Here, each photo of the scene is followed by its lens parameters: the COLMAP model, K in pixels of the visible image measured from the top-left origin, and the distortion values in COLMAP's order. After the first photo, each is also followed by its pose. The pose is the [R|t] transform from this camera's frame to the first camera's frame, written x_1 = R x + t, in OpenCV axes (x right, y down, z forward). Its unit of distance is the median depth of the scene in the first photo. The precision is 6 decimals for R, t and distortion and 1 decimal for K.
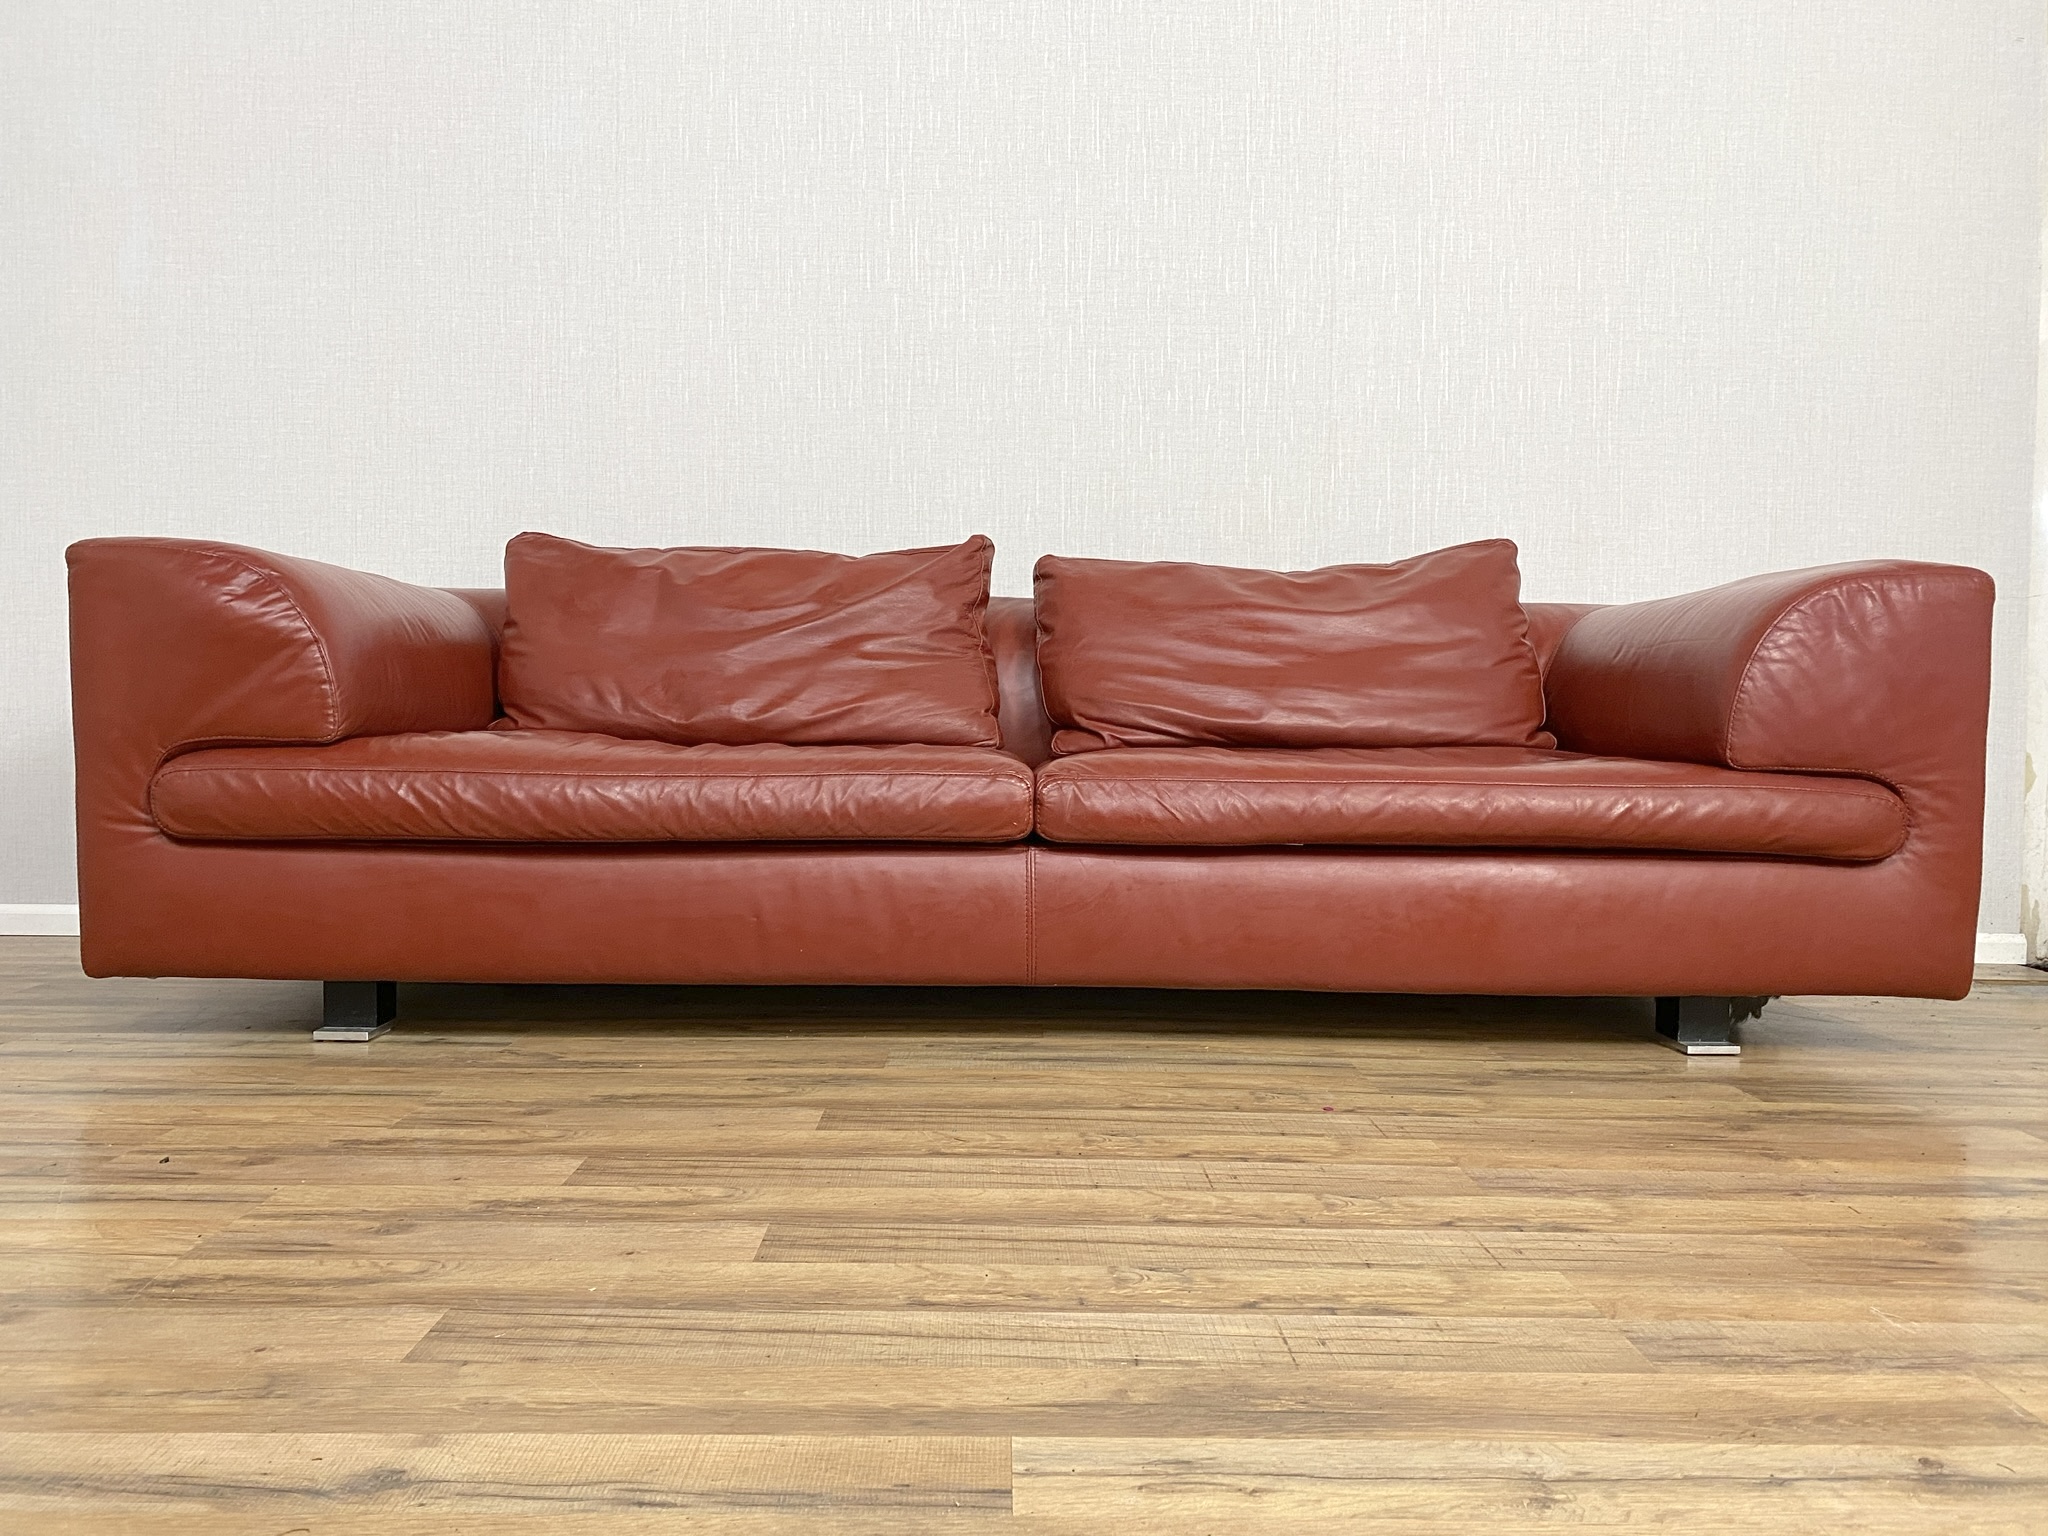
lens RADIAL K [[1569.1, 0, 1031.6], [0, 1569.1, 746.7], [0, 0, 1]] dist [0.010716, -0.010604]
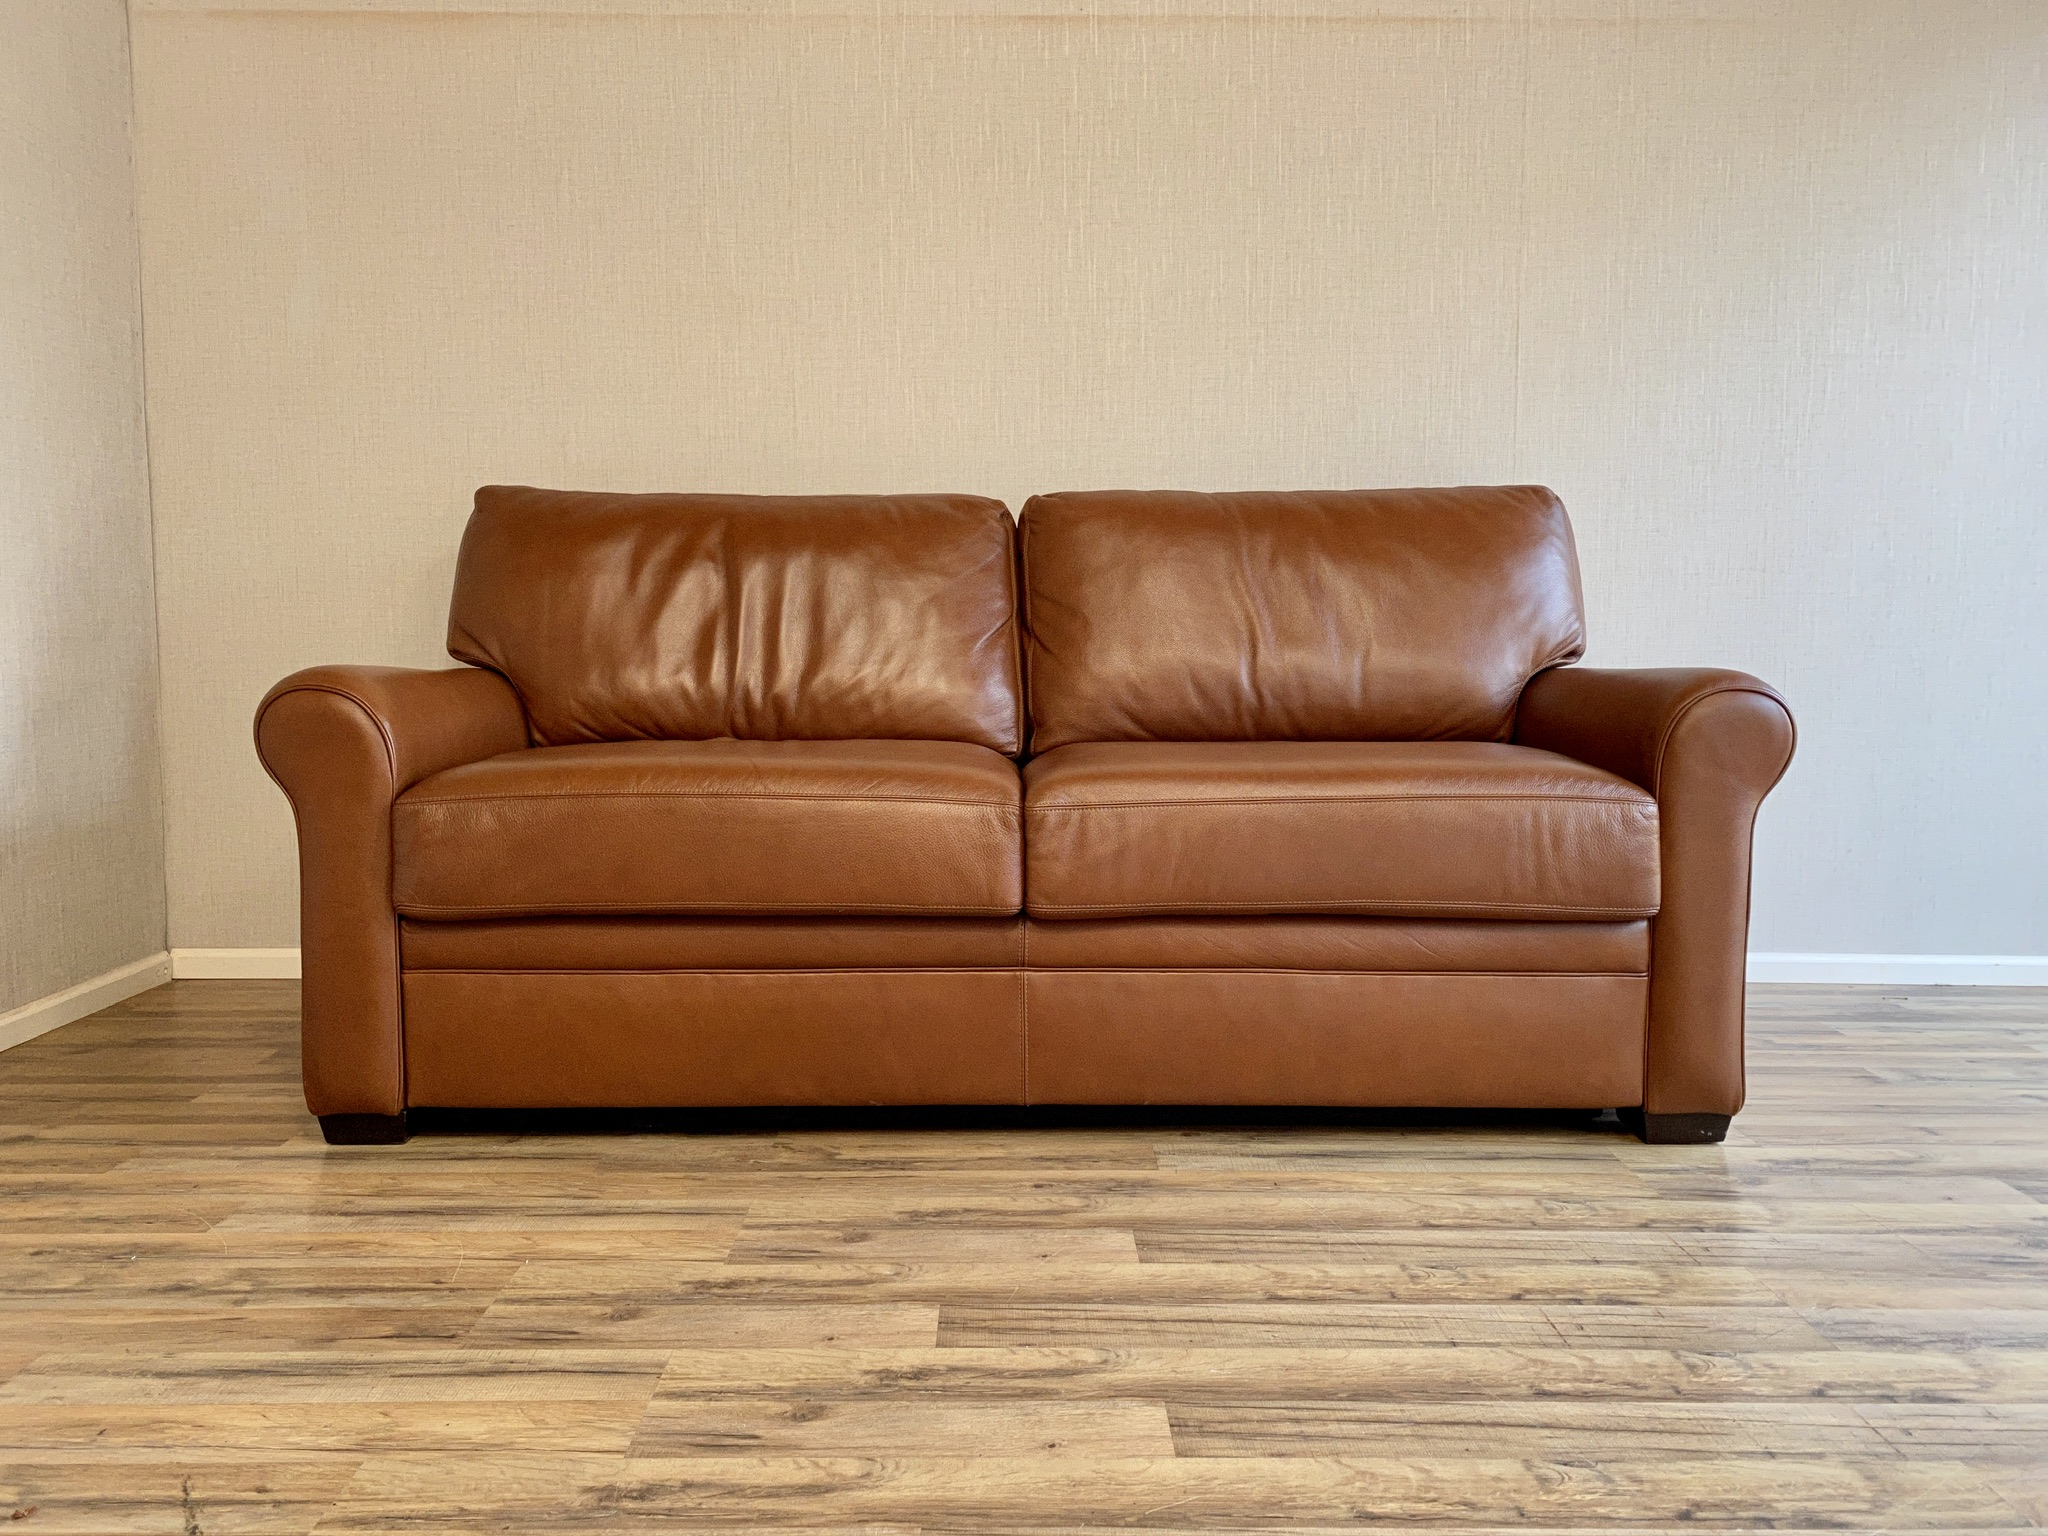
lens RADIAL K [[1569.1, 0, 1021.6], [0, 1569.1, 754.7], [0, 0, 1]] dist [0.010716, -0.010604]
pose [[0.999884, -0.009437, -0.011953, -0.228475], [0.010180, 0.997915, 0.063733, -0.174258], [0.011326, -0.063847, 0.997895, -0.001601]]
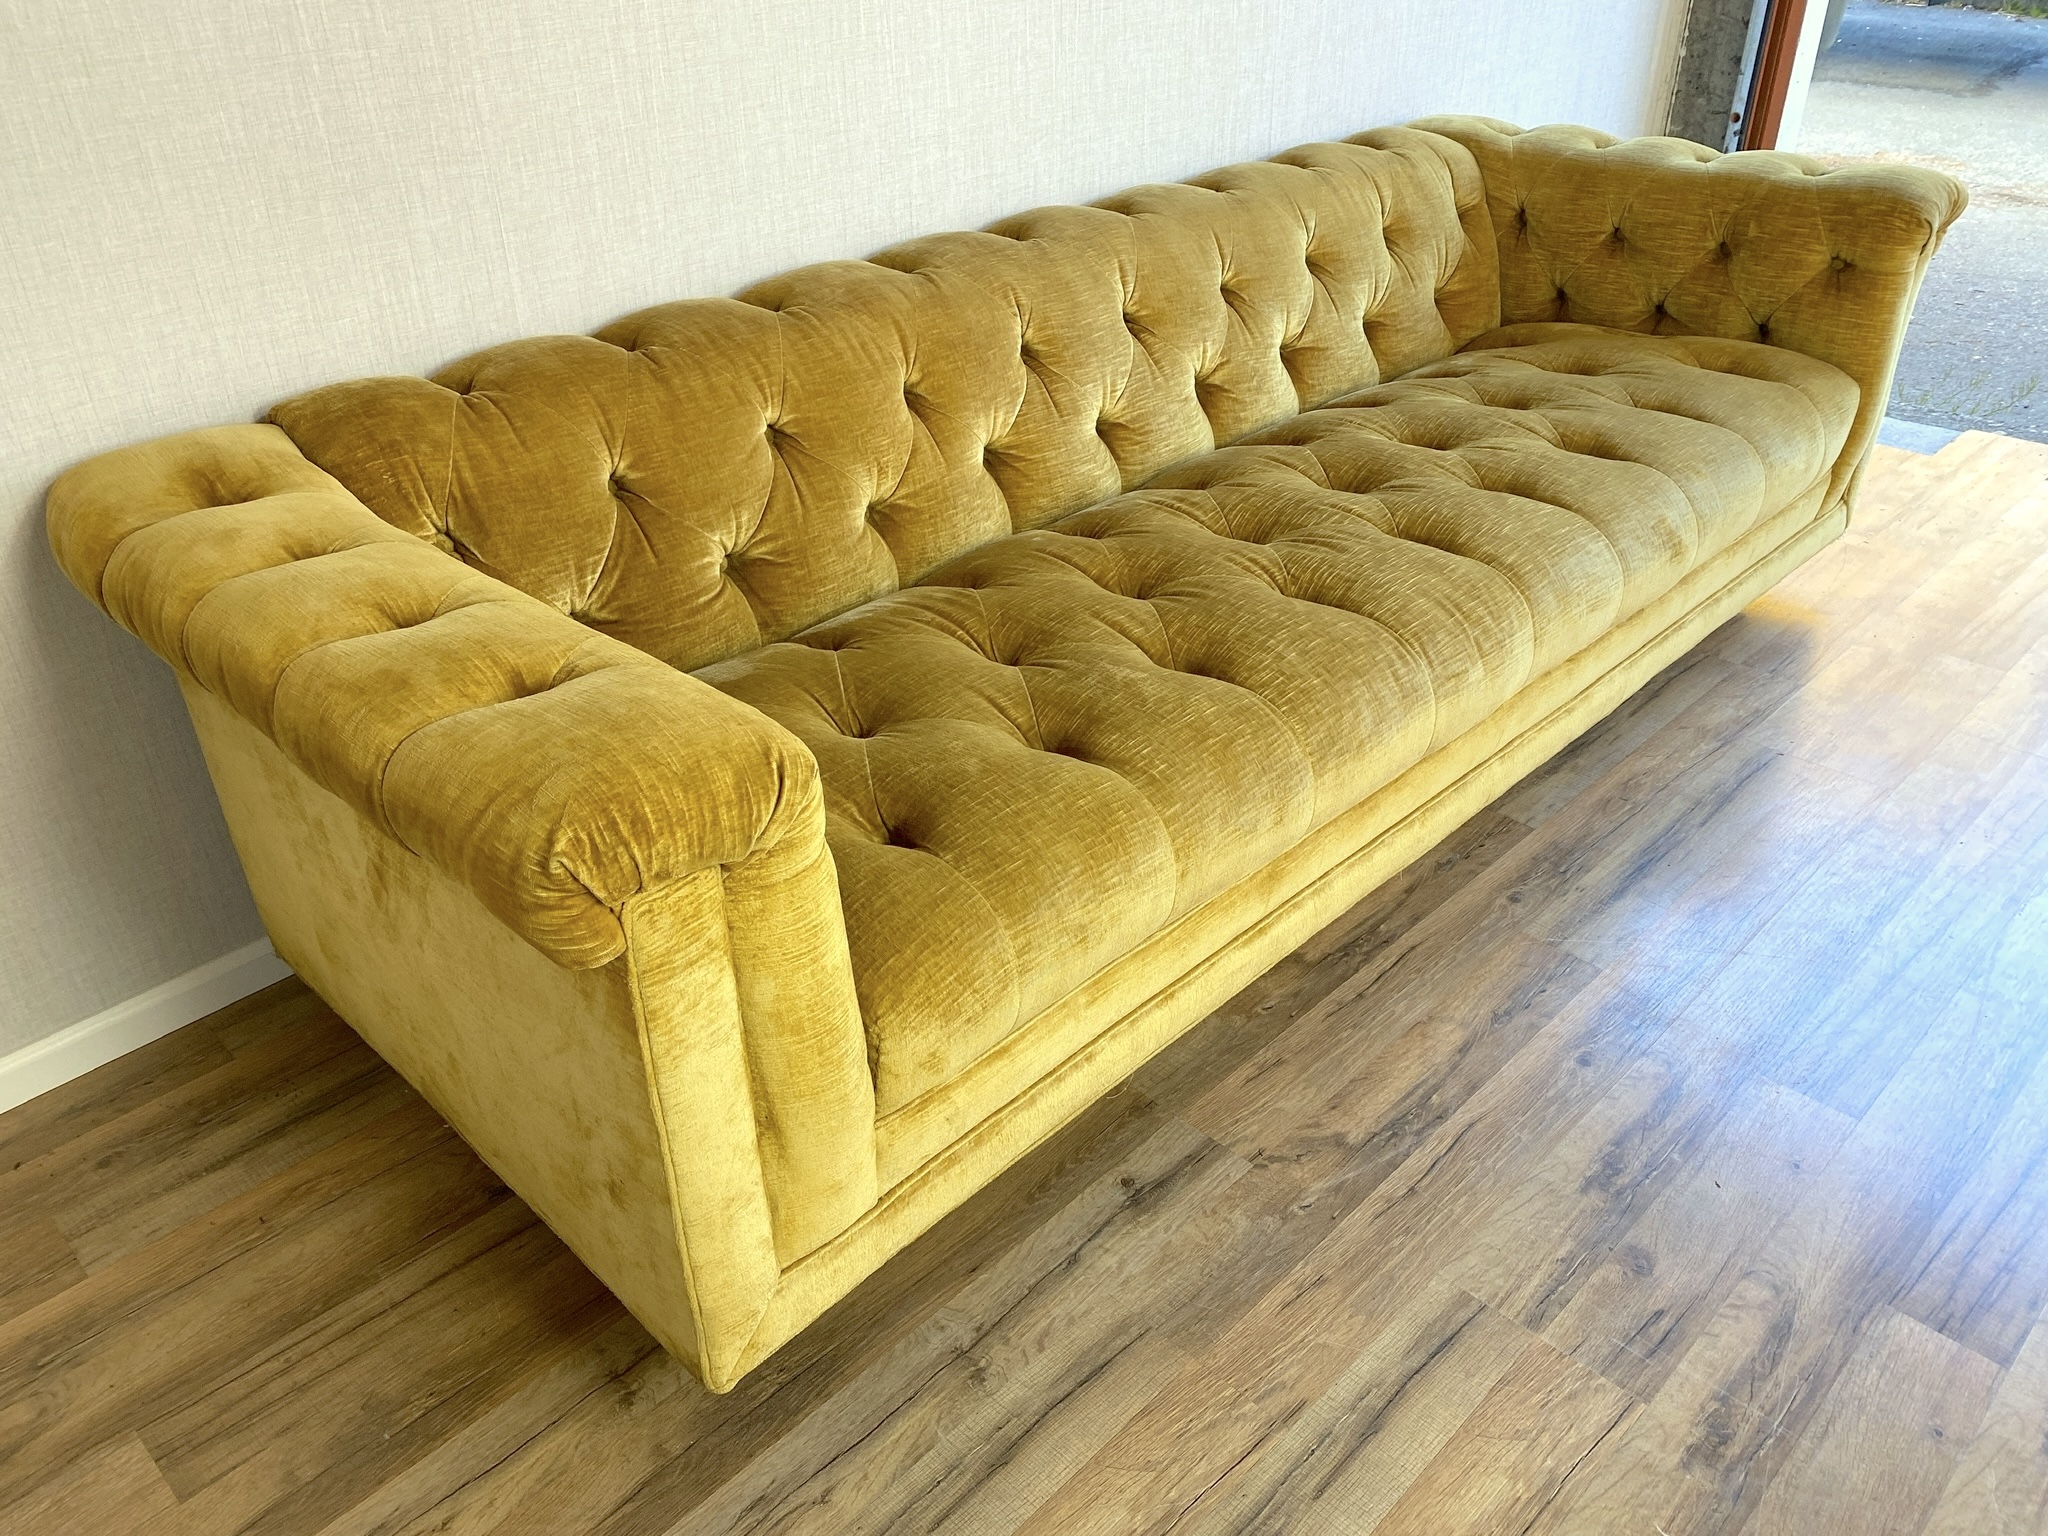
lens RADIAL K [[1569.1, 0, 1002.5], [0, 1569.1, 770.5], [0, 0, 1]] dist [0.010716, -0.010604]
pose [[0.717219, -0.391452, 0.576508, -1.105794], [0.043519, 0.850855, 0.523594, -0.514861], [-0.695487, -0.350443, 0.627286, 0.960220]]
